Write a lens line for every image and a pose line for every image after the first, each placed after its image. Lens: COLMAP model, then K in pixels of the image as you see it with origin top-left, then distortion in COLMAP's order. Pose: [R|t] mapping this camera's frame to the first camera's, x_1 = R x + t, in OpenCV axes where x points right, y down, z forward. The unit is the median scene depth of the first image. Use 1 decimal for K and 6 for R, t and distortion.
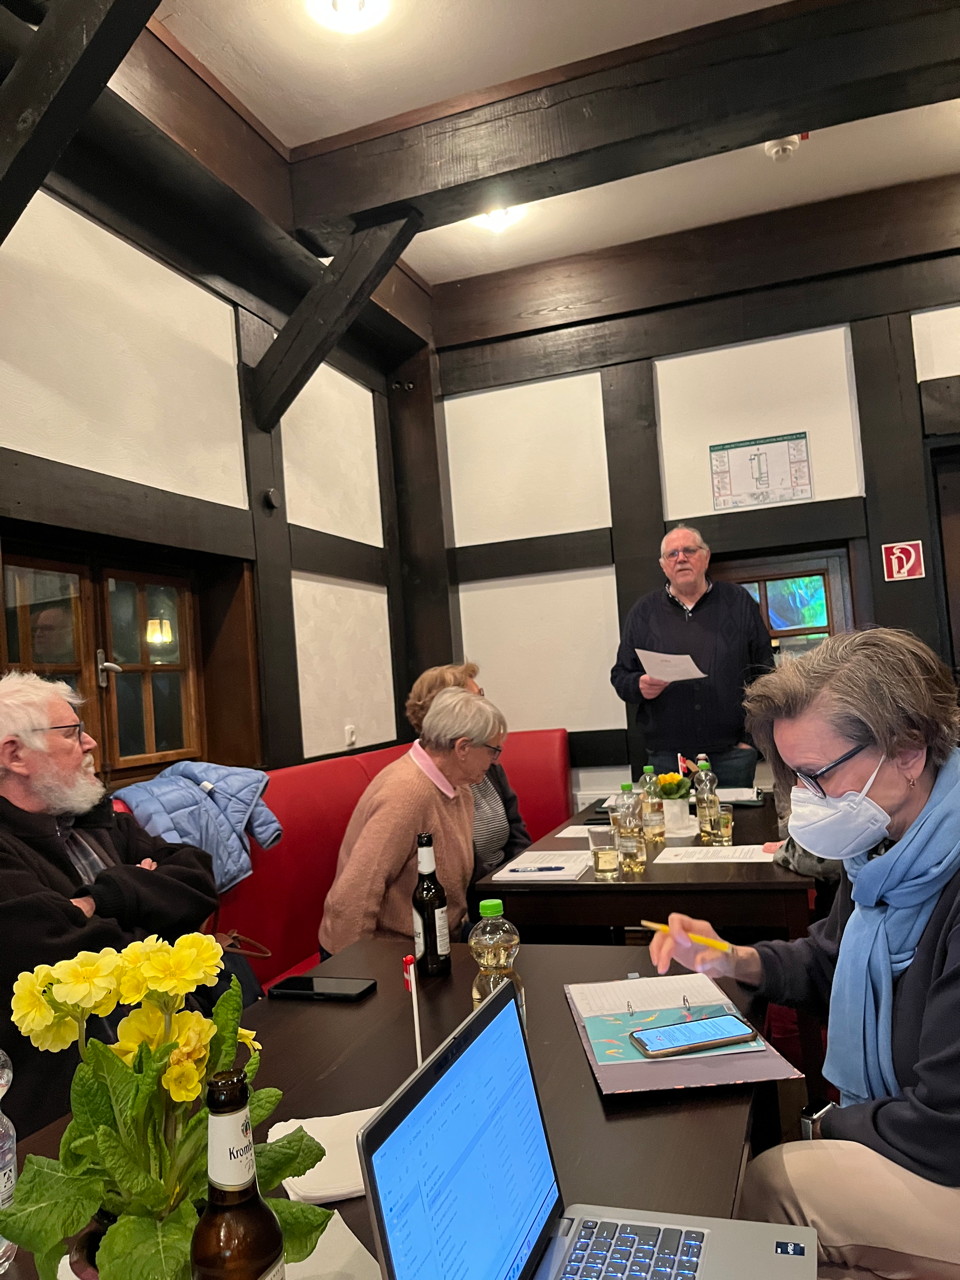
lens RADIAL K [[983.6, 0, 499.6], [0, 983.6, 641.5], [0, 0, 1]] dist [0.064050, -0.080214]
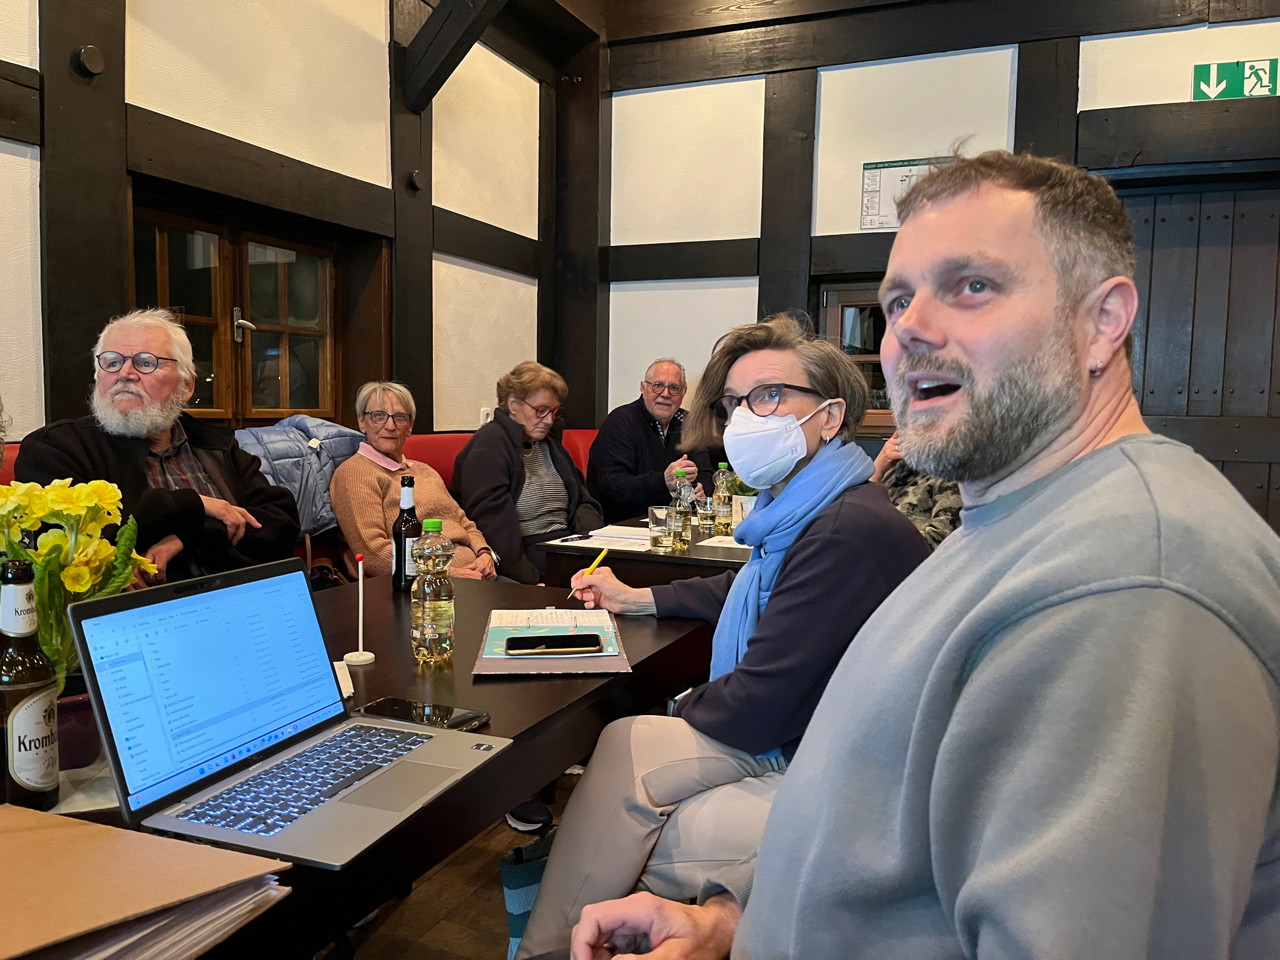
lens RADIAL K [[983.6, 0, 650.3], [0, 983.6, 474.0], [0, 0, 1]] dist [0.064050, -0.080214]
pose [[0.992735, 0.100036, -0.066852, 0.108724], [-0.091261, 0.988146, 0.123444, 0.010075], [0.078409, -0.116446, 0.990097, -0.052786]]
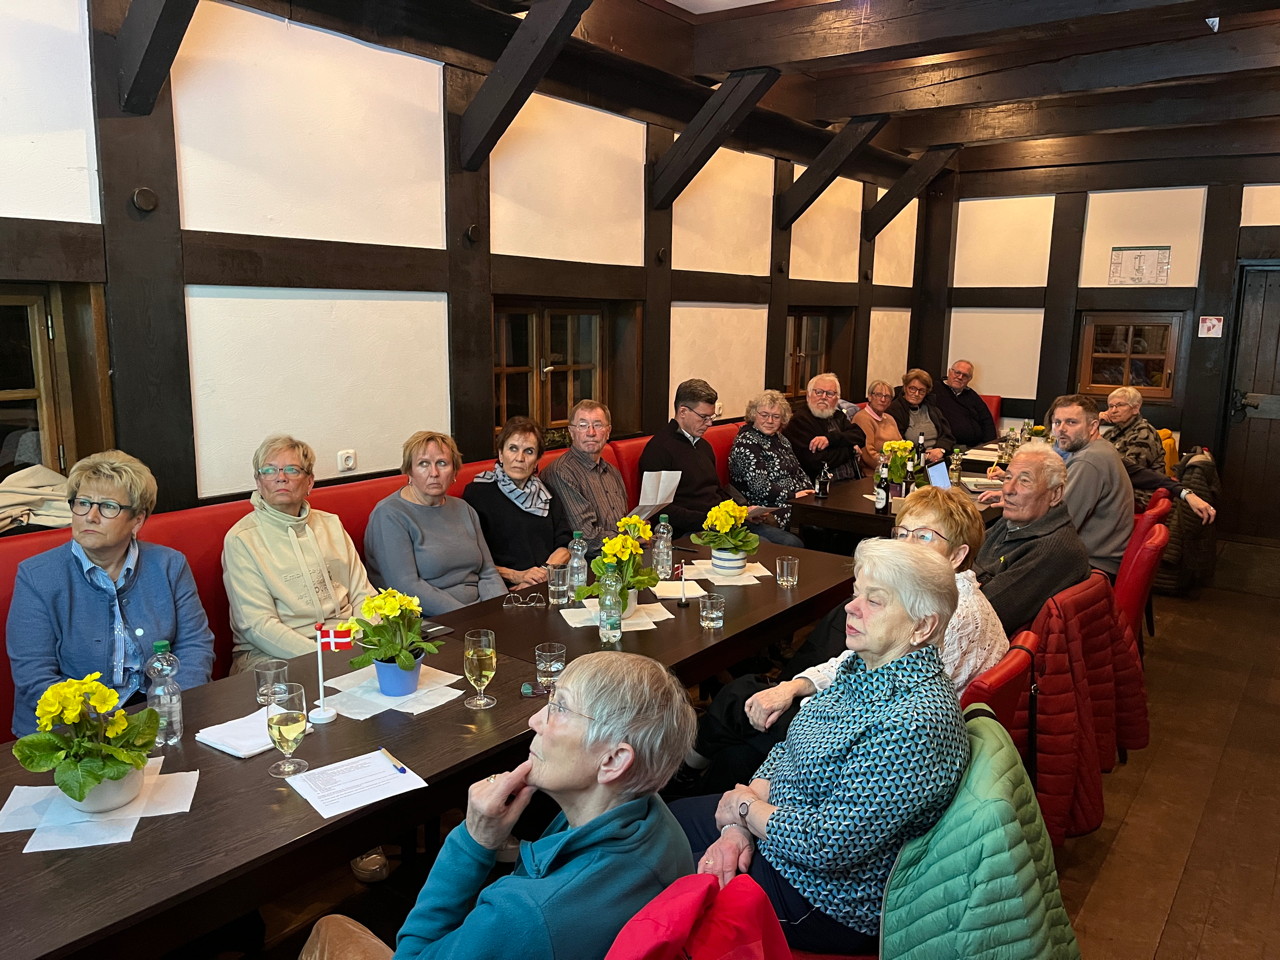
lens RADIAL K [[983.6, 0, 646.5], [0, 983.6, 479.9], [0, 0, 1]] dist [0.064050, -0.080214]
pose [[0.948371, 0.144608, -0.282279, -0.017592], [-0.076651, 0.968129, 0.238436, -0.174746], [0.307762, -0.204488, 0.929229, -1.122738]]
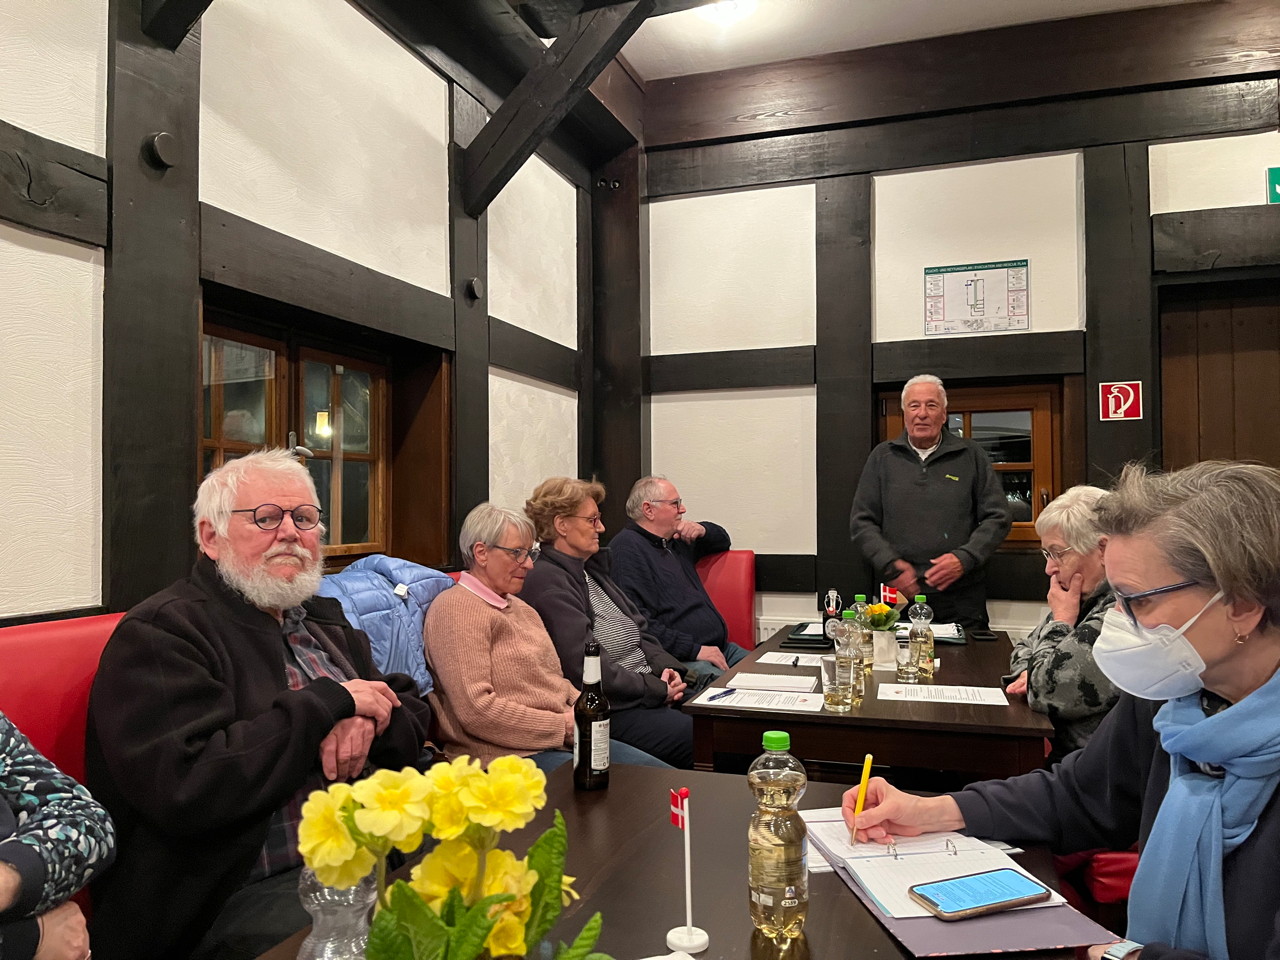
lens RADIAL K [[983.6, 0, 656.1], [0, 983.6, 479.8], [0, 0, 1]] dist [0.064050, -0.080214]
pose [[0.997568, 0.069473, 0.005613, -0.044451], [-0.069565, 0.997408, 0.018369, 0.009129], [-0.004322, -0.018715, 0.999816, 0.039256]]
